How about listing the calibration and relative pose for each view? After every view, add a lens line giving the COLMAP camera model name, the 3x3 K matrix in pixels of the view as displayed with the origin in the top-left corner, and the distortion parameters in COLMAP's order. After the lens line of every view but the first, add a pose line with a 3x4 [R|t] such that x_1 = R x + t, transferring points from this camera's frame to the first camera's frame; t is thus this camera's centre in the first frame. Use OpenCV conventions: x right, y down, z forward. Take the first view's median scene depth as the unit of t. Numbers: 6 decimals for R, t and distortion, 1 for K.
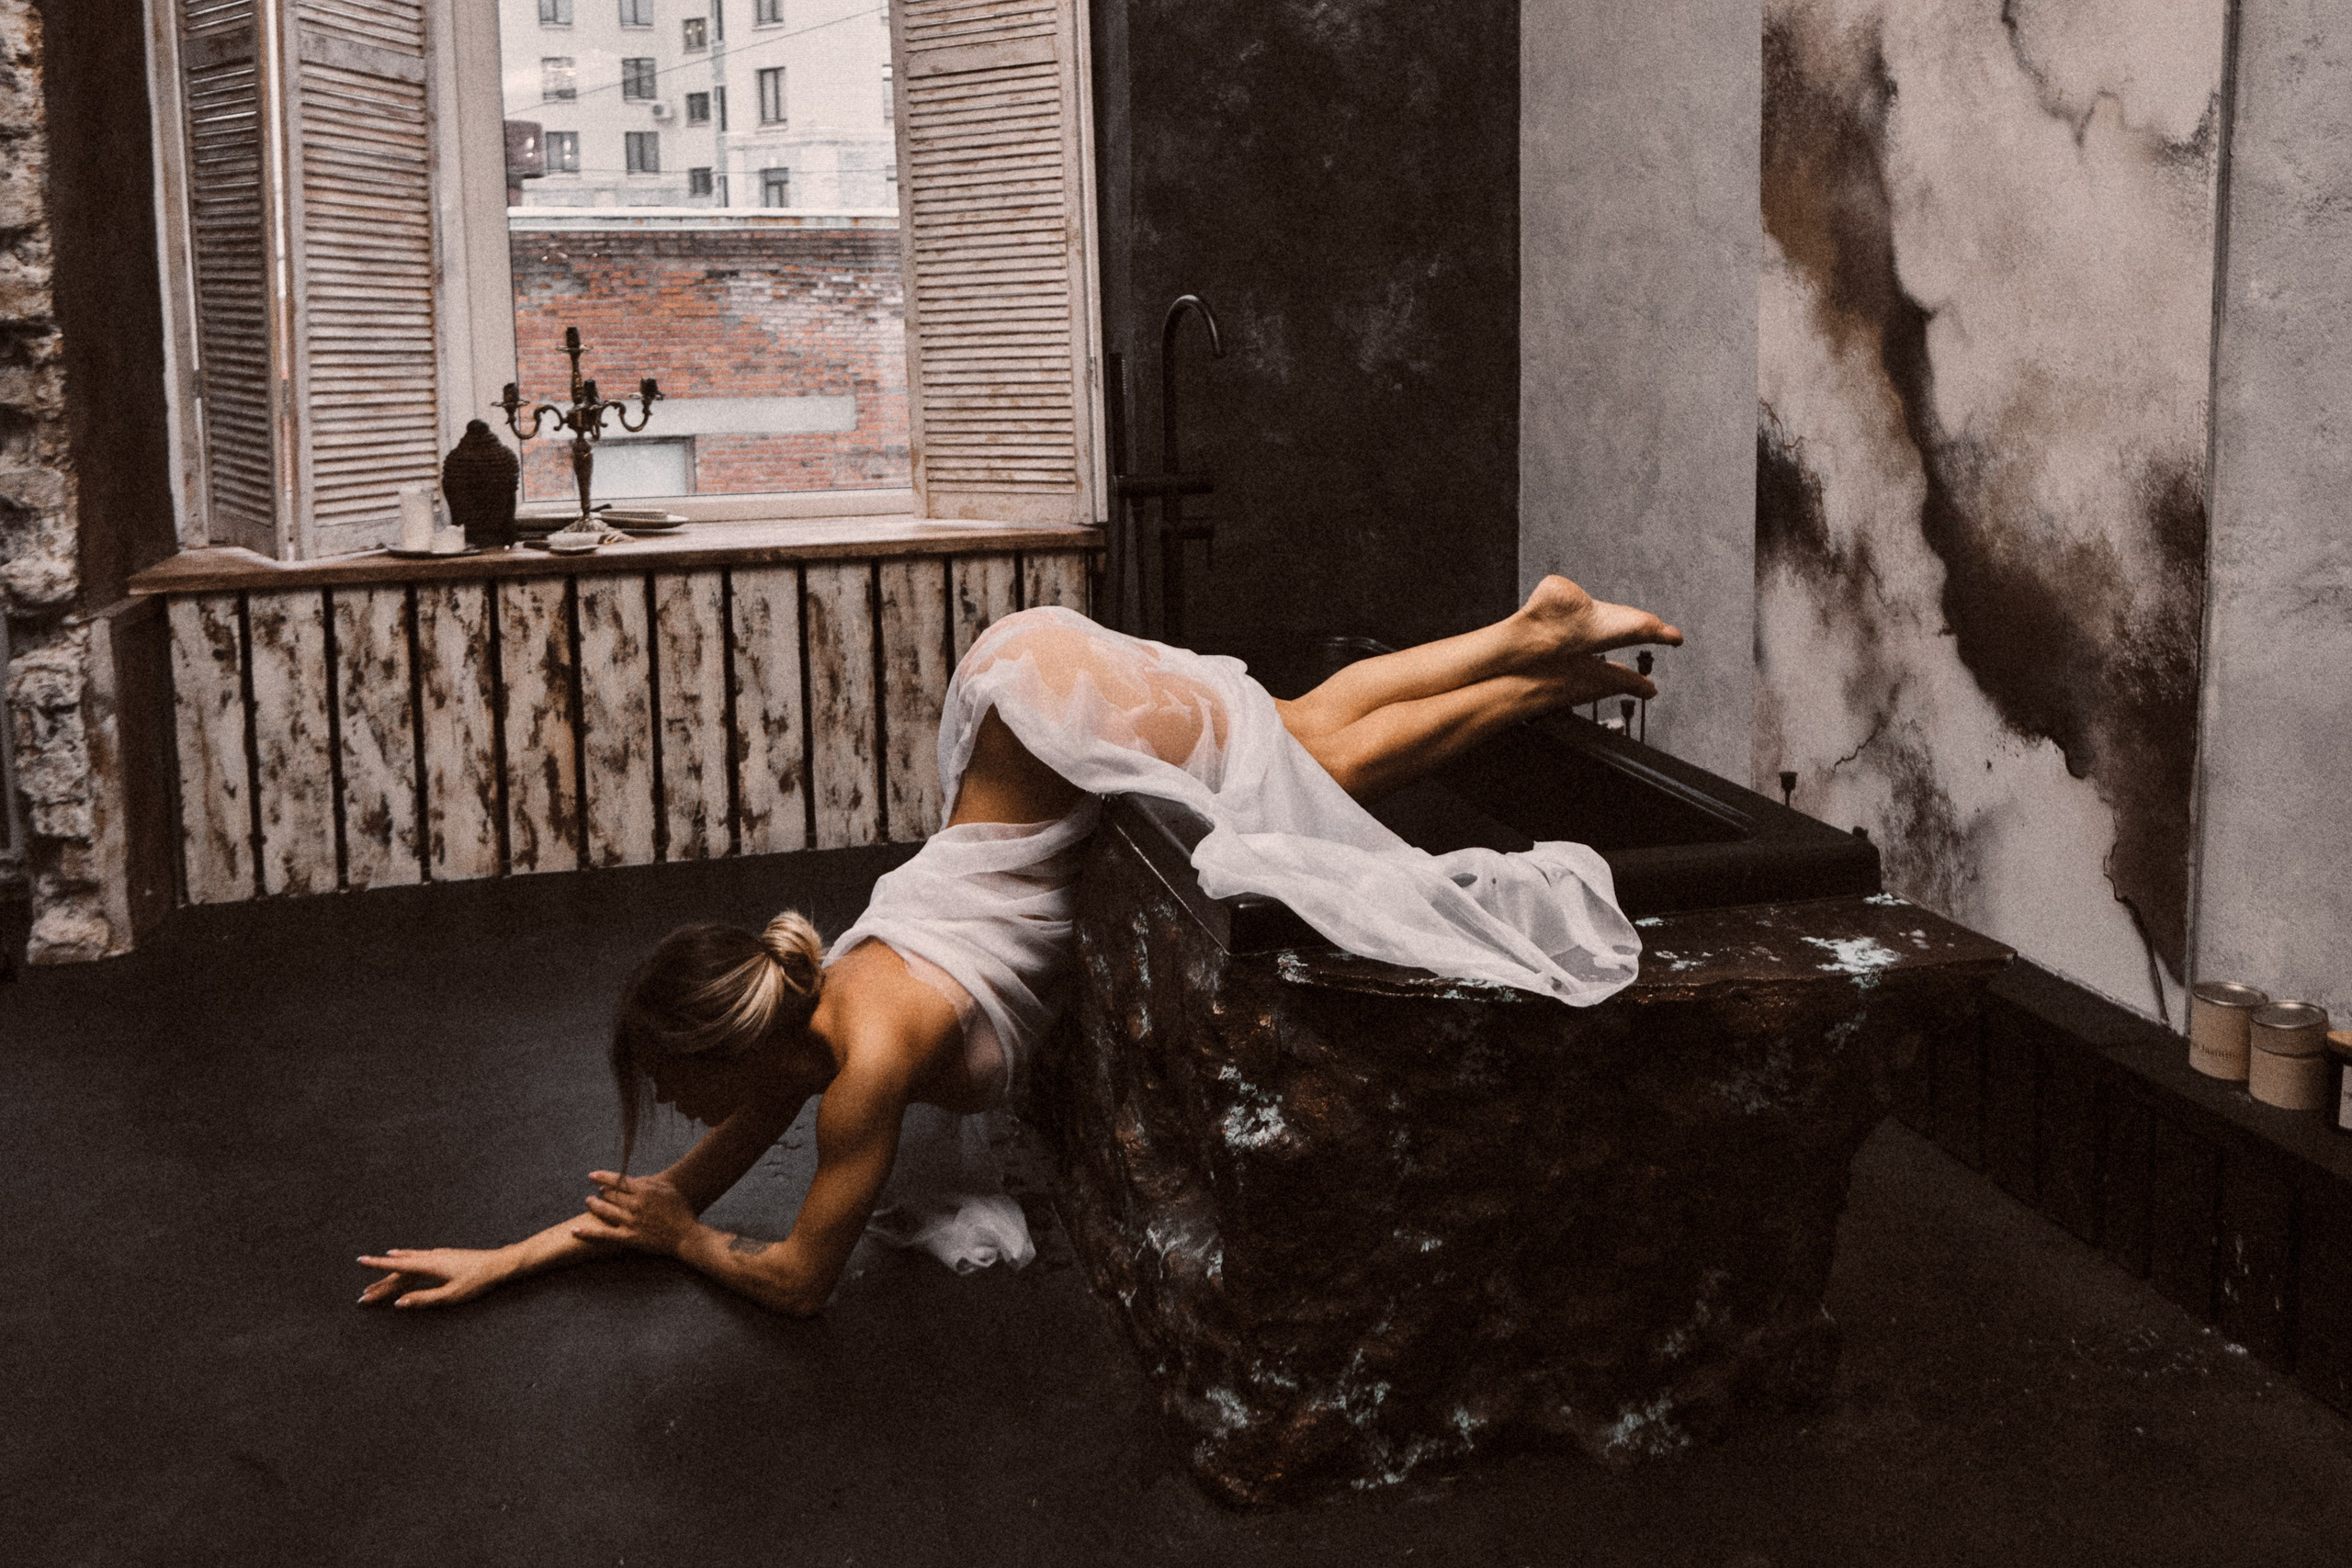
lens RADIAL K [[1999.4, 0, 1168.6], [0, 1999.4, 528.7], [0, 0, 1]] dist [-0.003698, 0.000065]
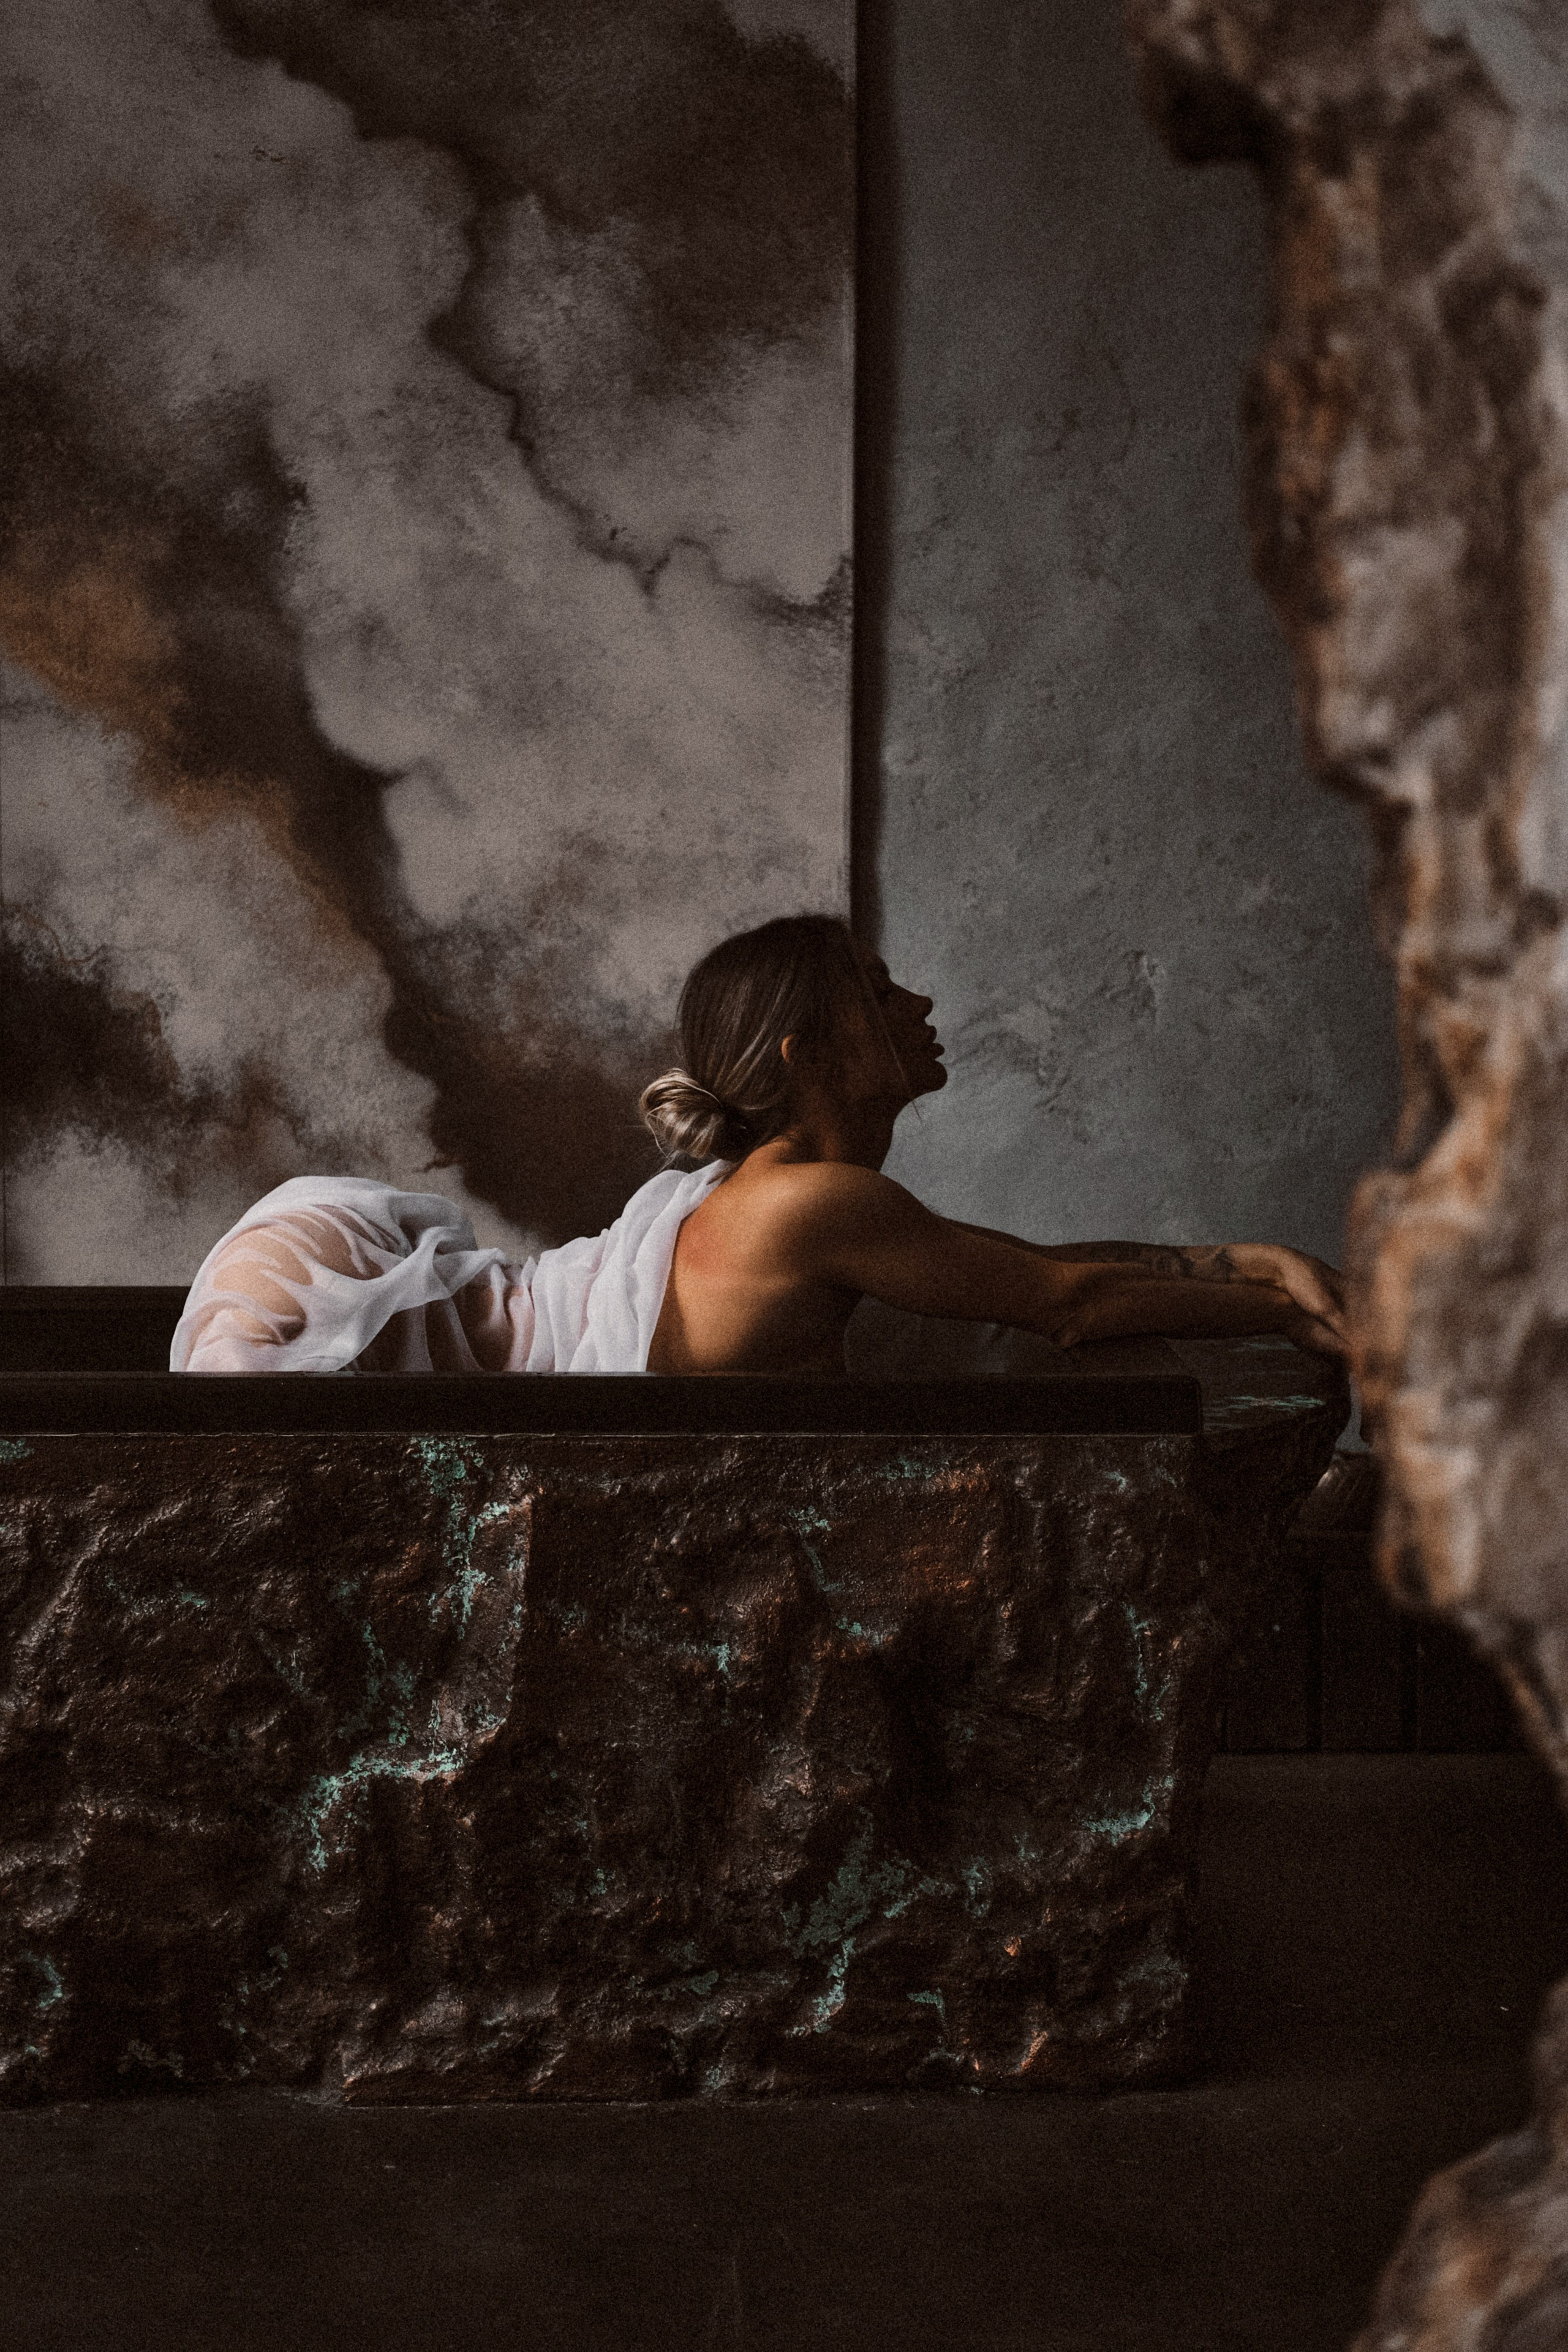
lens RADIAL K [[3714.1, 0, 780.0], [0, 3714.1, 1165.8], [0, 0, 1]] dist [0.011609, 0.061665]
pose [[0.213591, -0.064592, 0.974786, -1.039783], [0.104411, 0.993606, 0.042961, 0.001230], [-0.971328, 0.092603, 0.218969, 0.513095]]
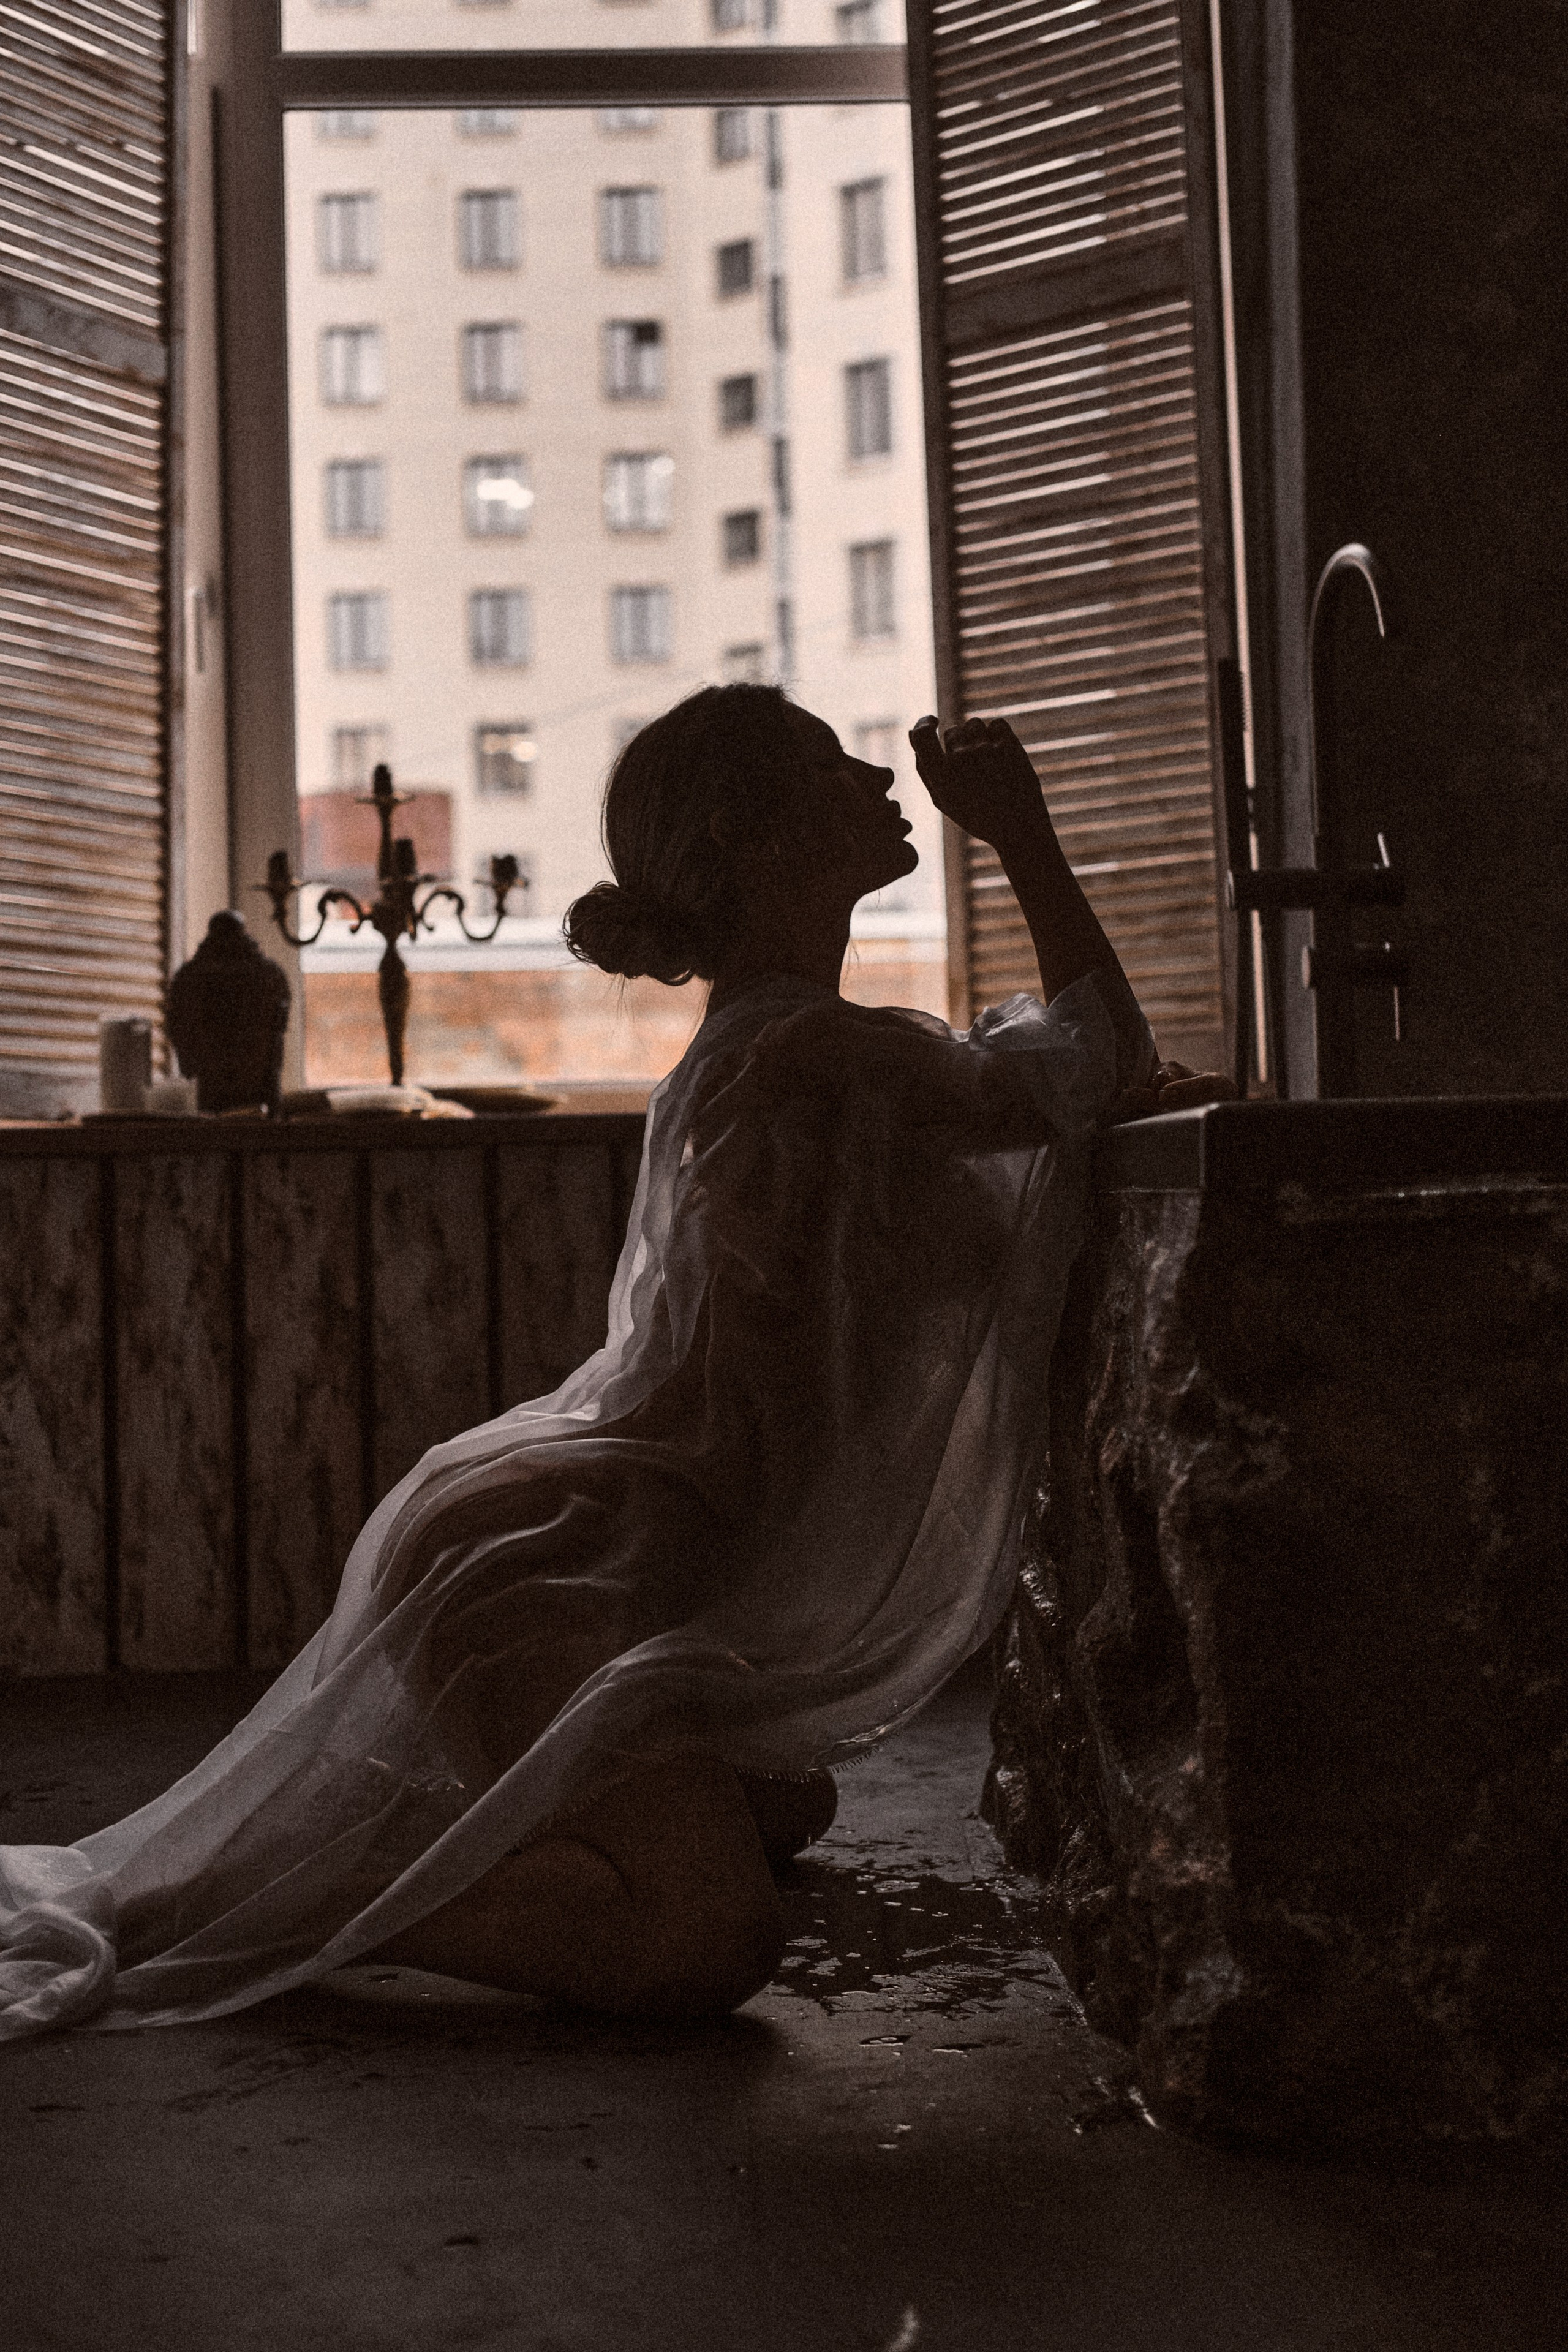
lens RADIAL K [[3894.5, 0, 750.8], [0, 3894.5, 1093.5], [0, 0, 1]] dist [0.018730, 0.010211]
pose [[0.973464, -0.013705, -0.228431, 0.109693], [-0.017978, 0.990540, -0.136041, 0.224093], [0.228134, 0.136538, 0.964008, -0.131533]]
